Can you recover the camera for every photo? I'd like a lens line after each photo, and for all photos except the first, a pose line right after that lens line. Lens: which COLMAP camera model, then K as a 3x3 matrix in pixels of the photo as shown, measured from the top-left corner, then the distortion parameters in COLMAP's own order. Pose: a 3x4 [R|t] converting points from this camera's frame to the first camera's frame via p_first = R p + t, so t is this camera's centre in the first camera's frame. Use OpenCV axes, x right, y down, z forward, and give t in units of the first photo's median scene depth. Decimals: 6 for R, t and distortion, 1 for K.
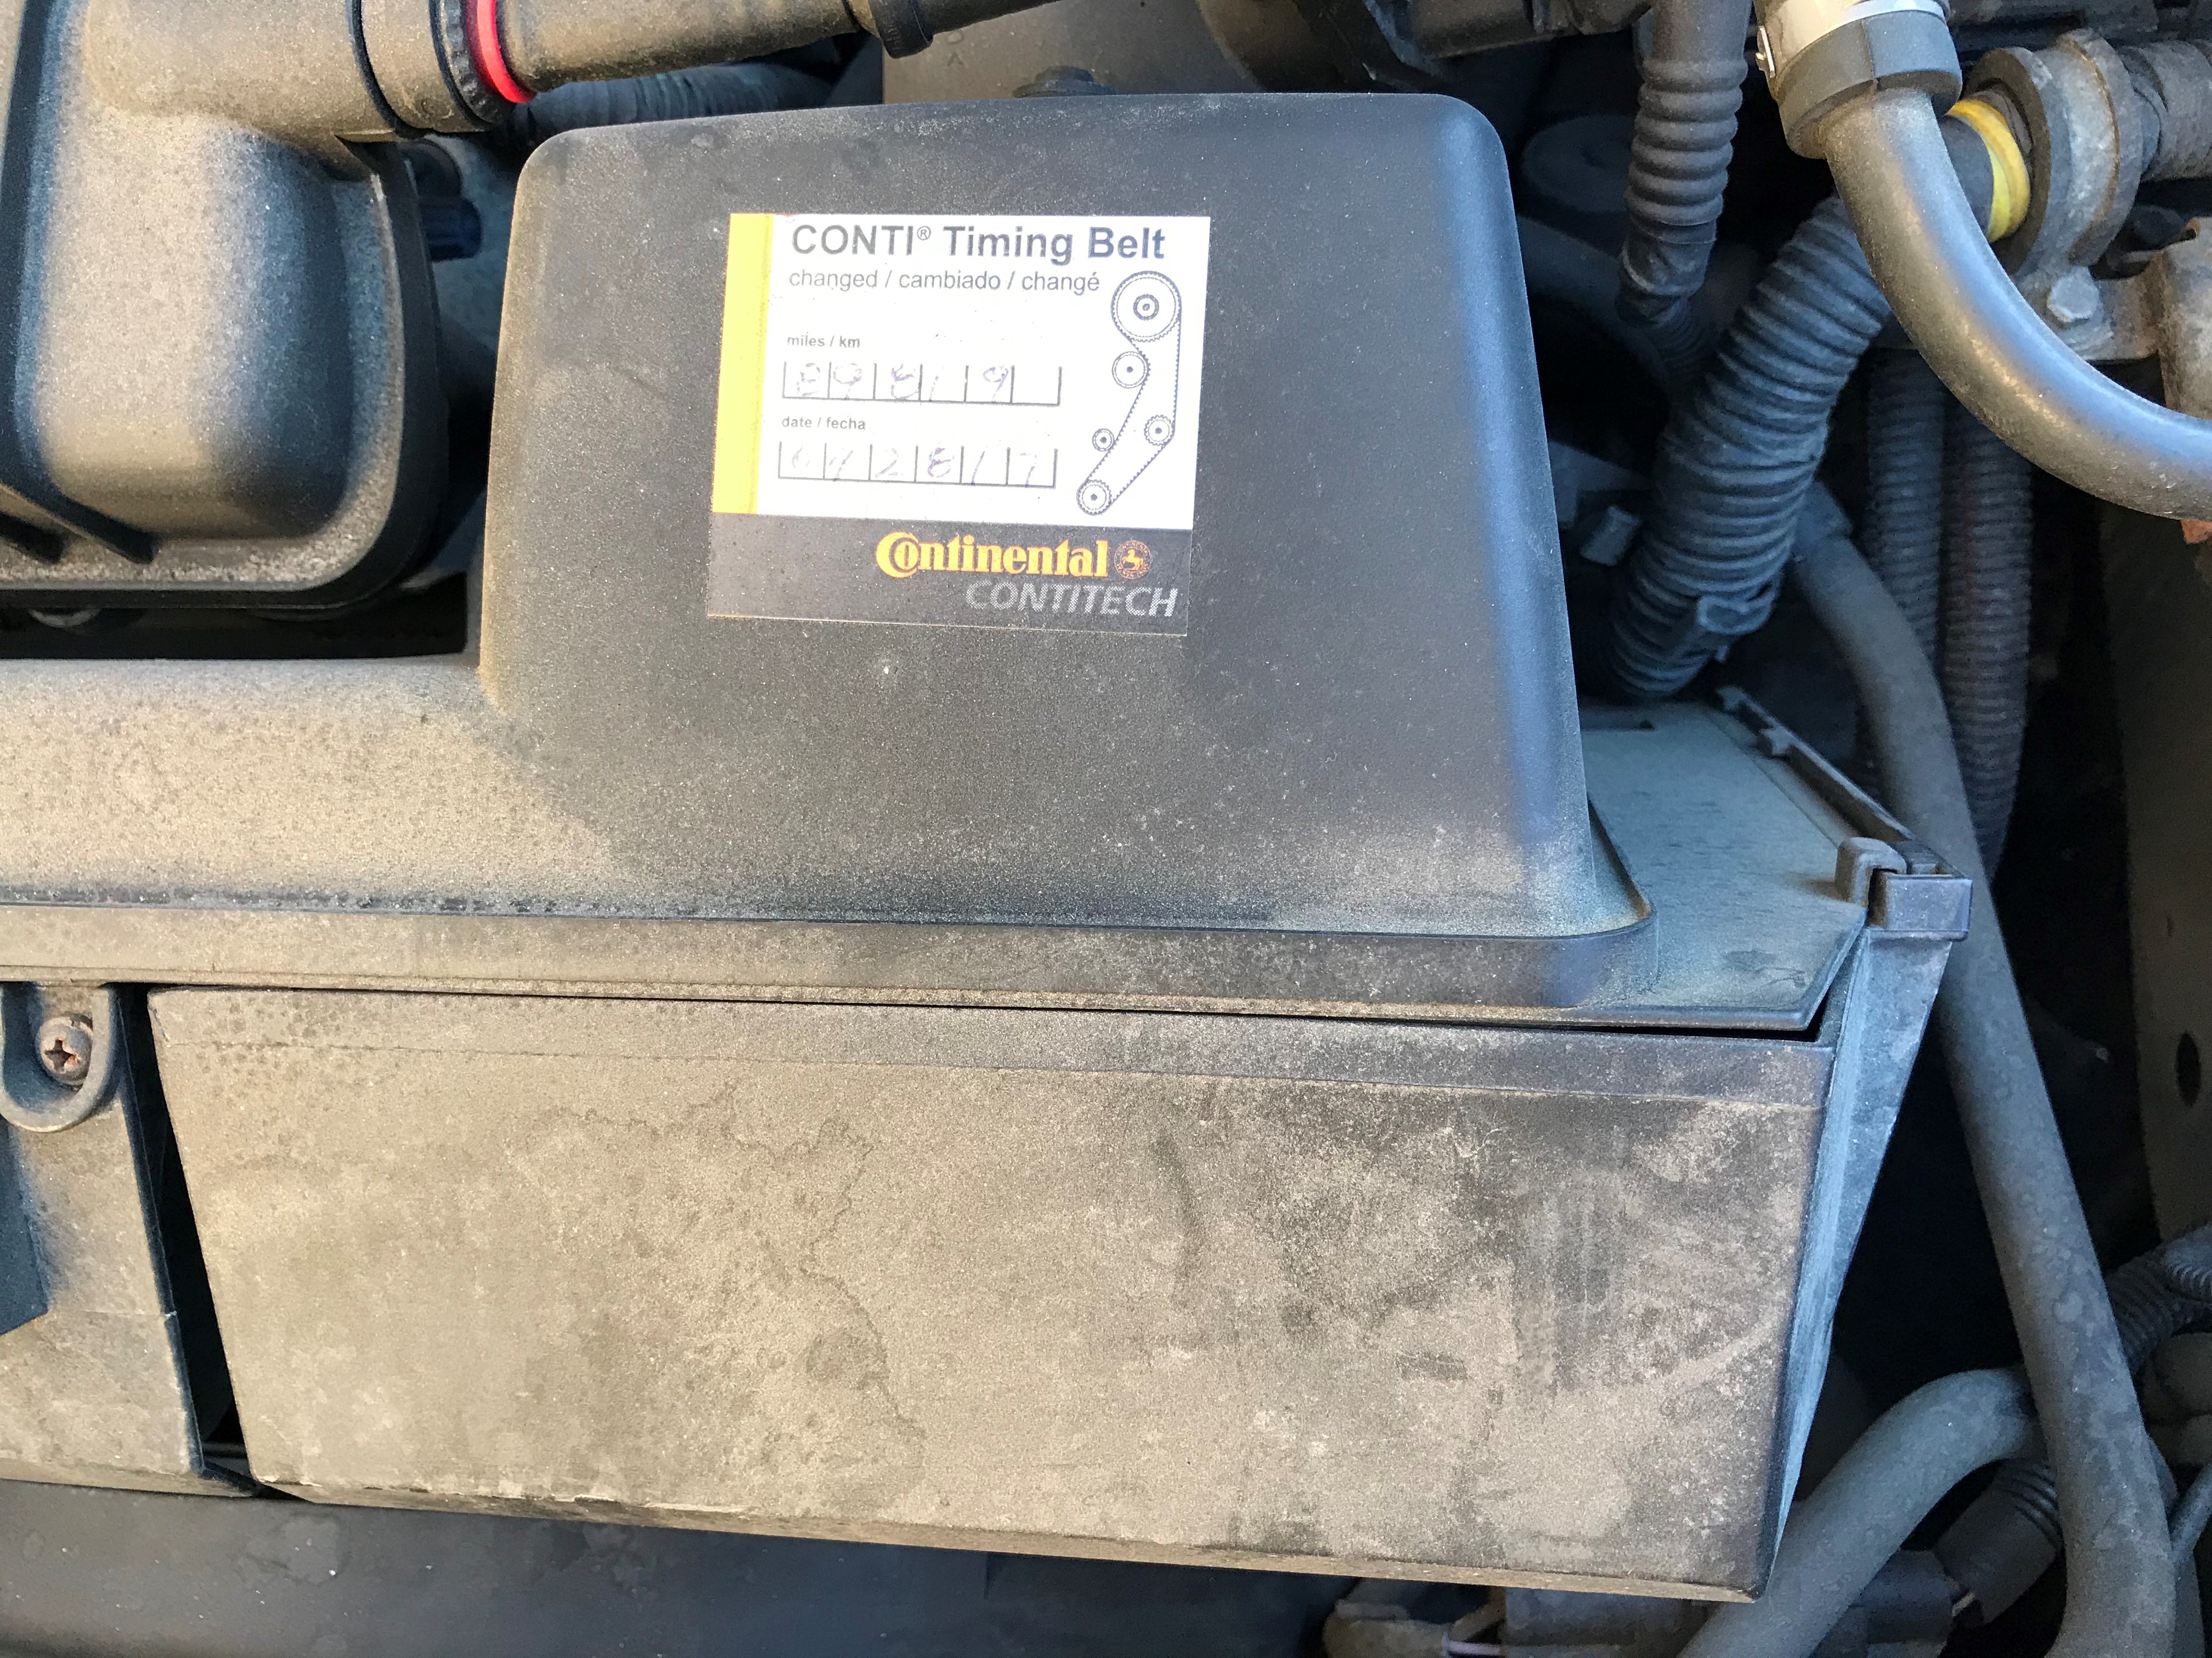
lens RADIAL K [[1883.3, 0, 1106.0], [0, 1883.3, 829.0], [0, 0, 1]] dist [0.010663, 0.008906]
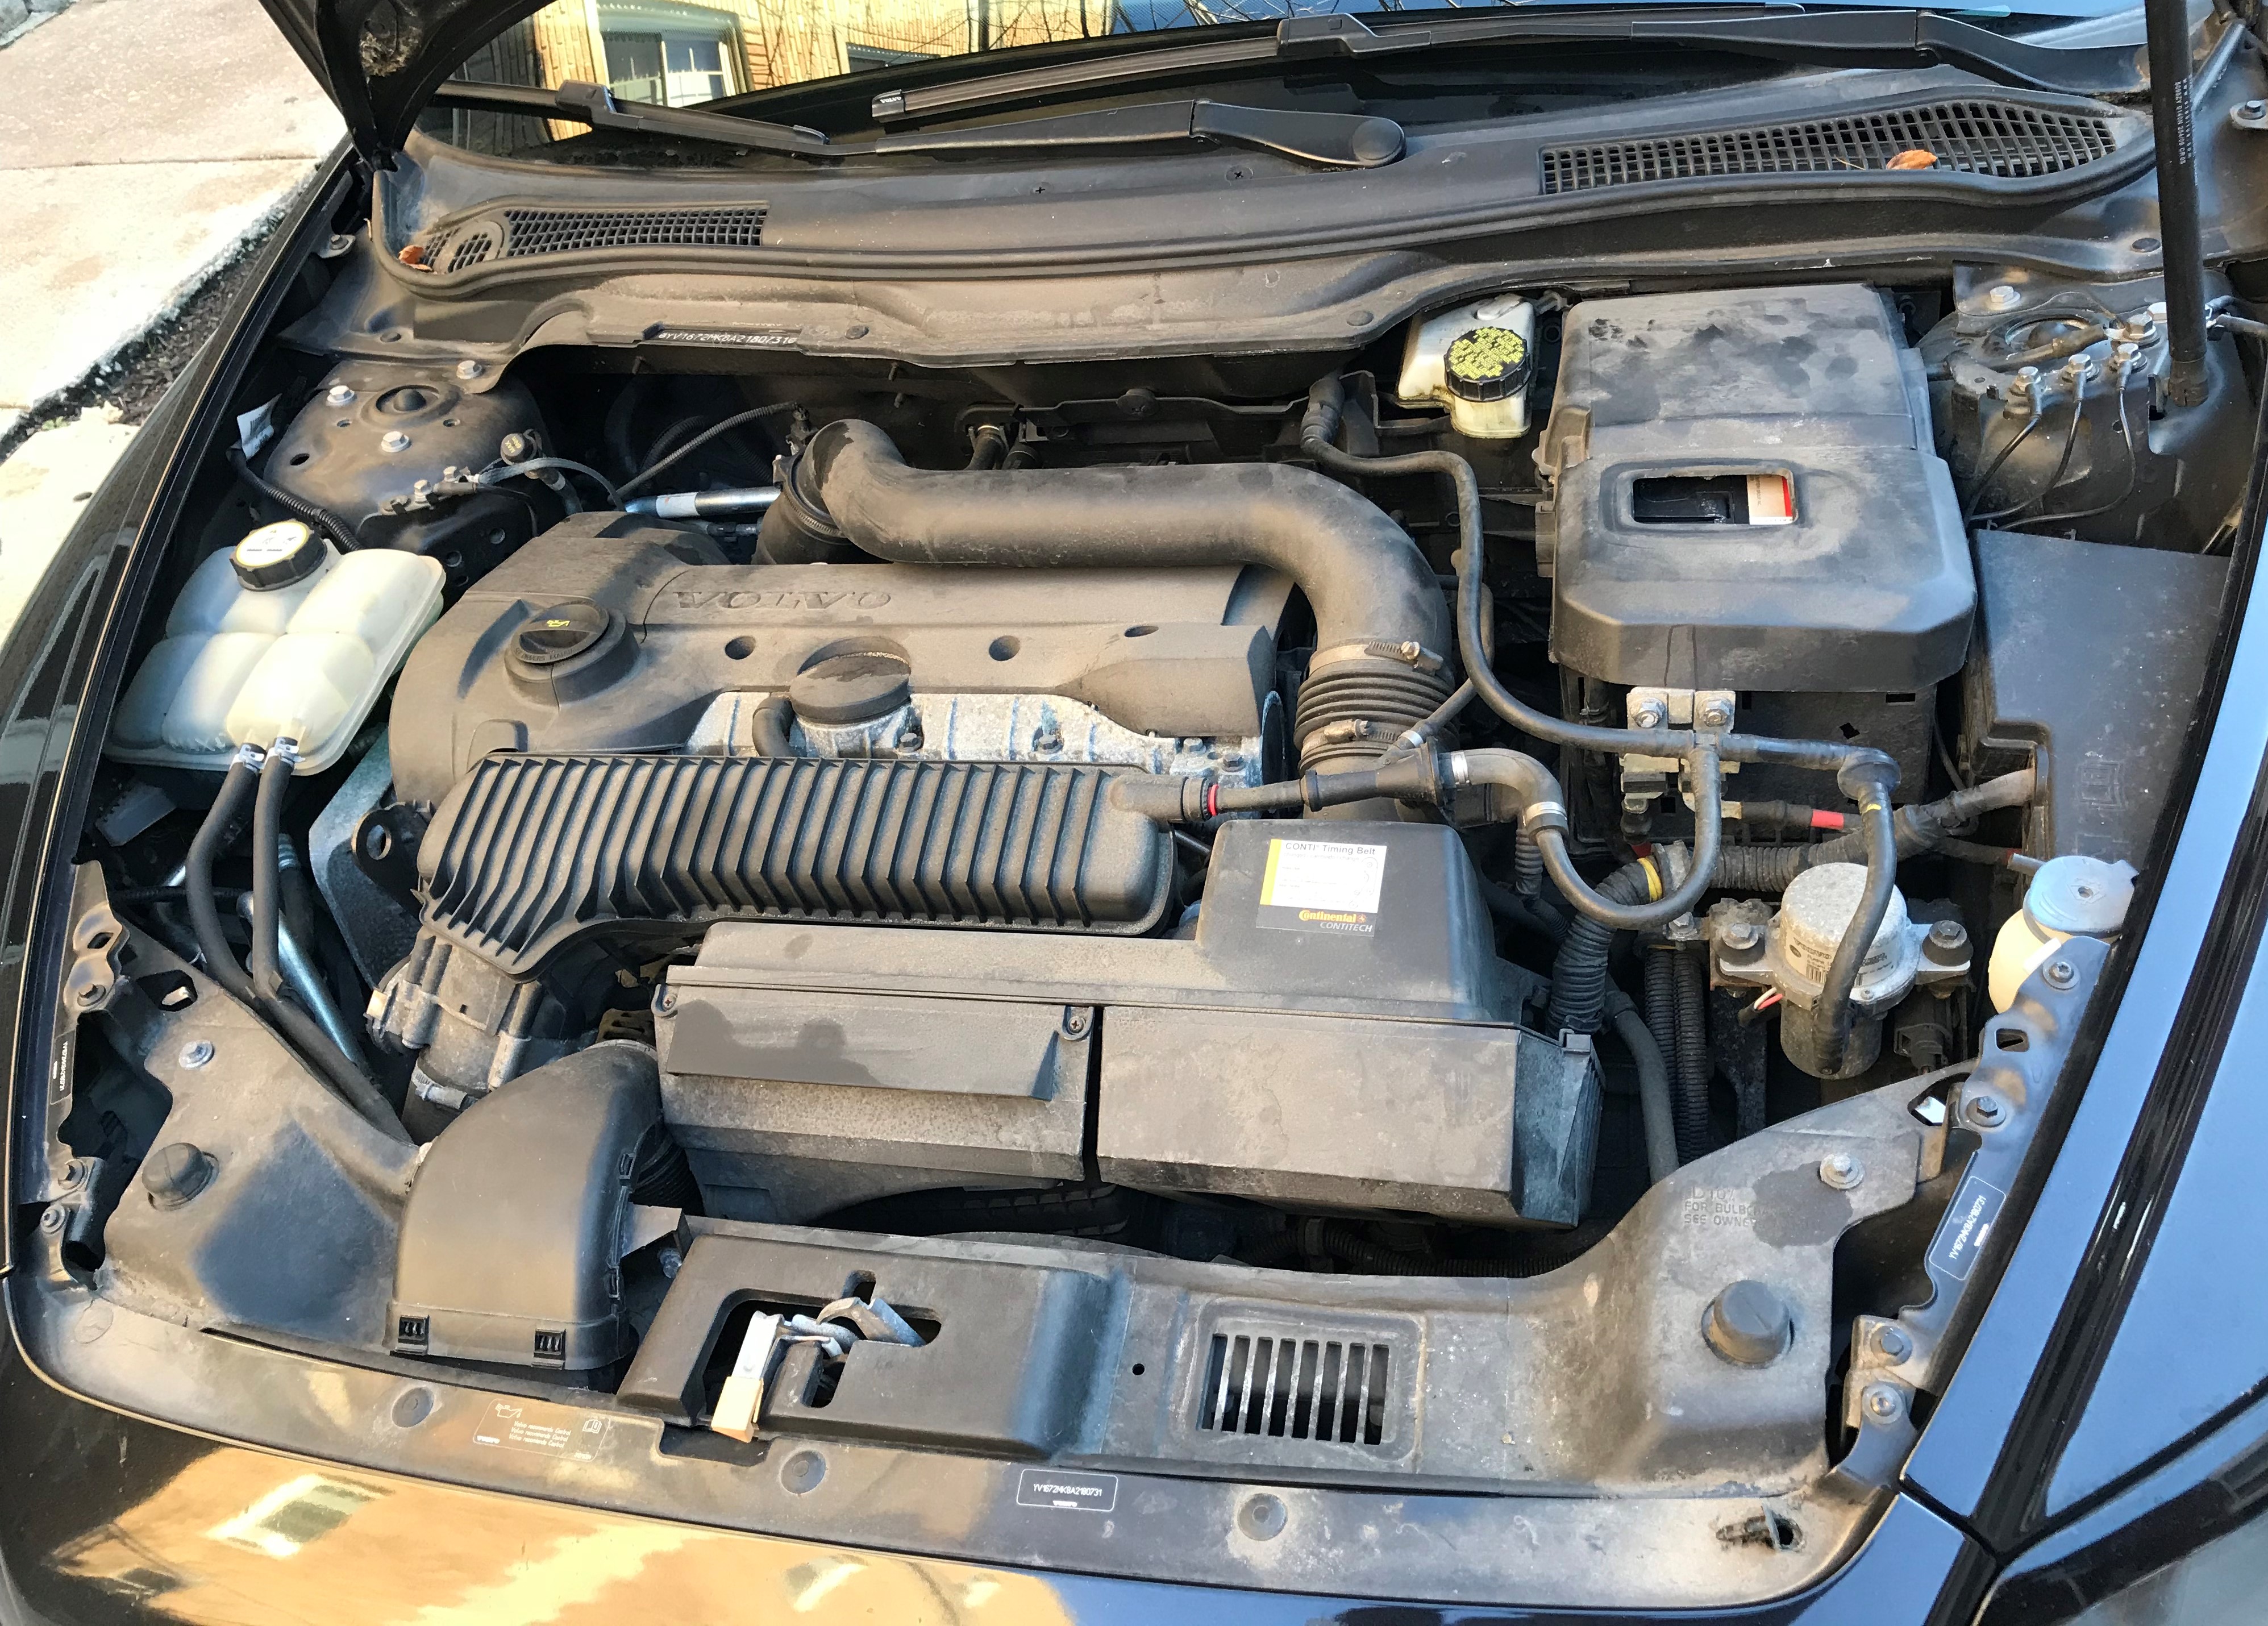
lens RADIAL K [[1934.9, 0, 1134.0], [0, 1934.9, 813.0], [0, 0, 1]] dist [0.001464, 0.000113]
pose [[0.986659, 0.067923, -0.147955, 0.129574], [-0.126540, 0.891757, -0.434462, 1.517627], [0.102430, 0.447388, 0.888455, -2.851122]]
